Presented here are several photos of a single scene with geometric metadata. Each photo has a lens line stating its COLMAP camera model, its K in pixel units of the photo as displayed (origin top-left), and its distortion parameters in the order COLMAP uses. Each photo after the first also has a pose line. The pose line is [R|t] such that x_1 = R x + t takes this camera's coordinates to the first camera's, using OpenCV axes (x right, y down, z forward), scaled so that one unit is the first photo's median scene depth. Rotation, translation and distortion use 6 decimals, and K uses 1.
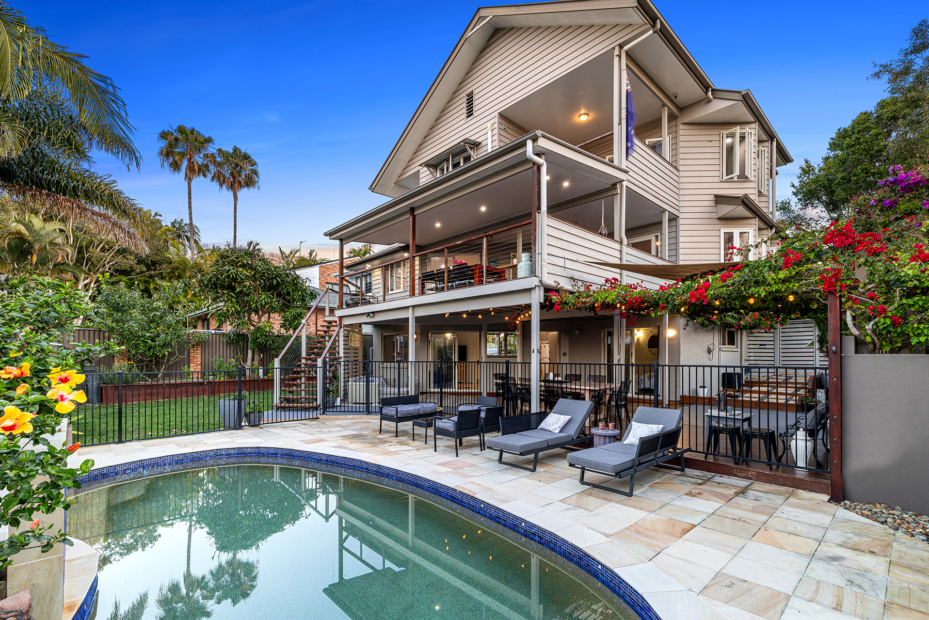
lens RADIAL K [[418.2, 0, 446.7], [0, 418.2, 355.4], [0, 0, 1]] dist [-0.000773, -0.000005]
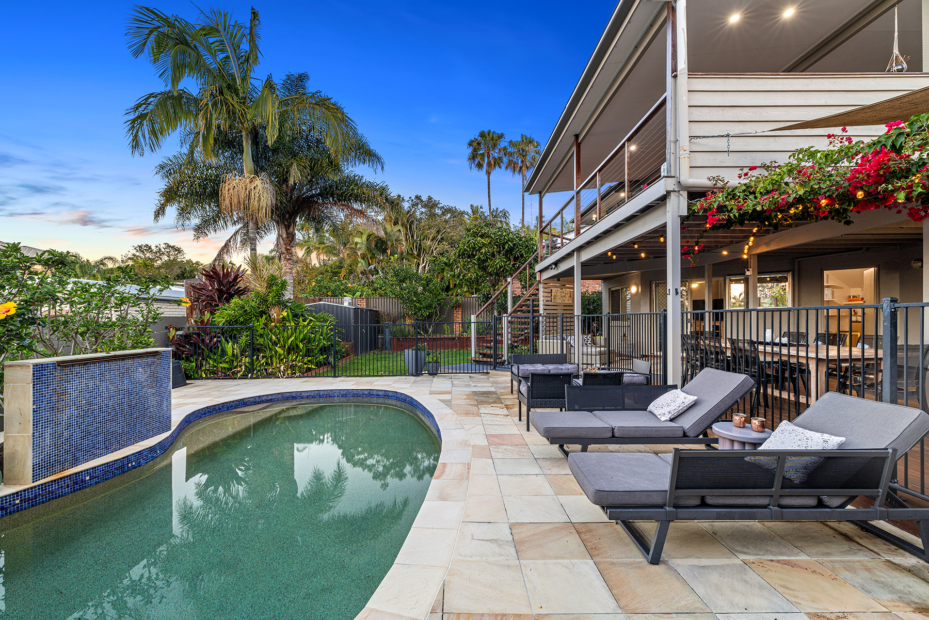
lens RADIAL K [[398.5, 0, 461.4], [0, 398.5, 319.4], [0, 0, 1]] dist [-0.003328, -0.000355]
pose [[0.751174, -0.007105, -0.660066, 0.252910], [0.007305, 0.999970, -0.002451, 0.020665], [0.660064, -0.002980, 0.751204, 0.215732]]
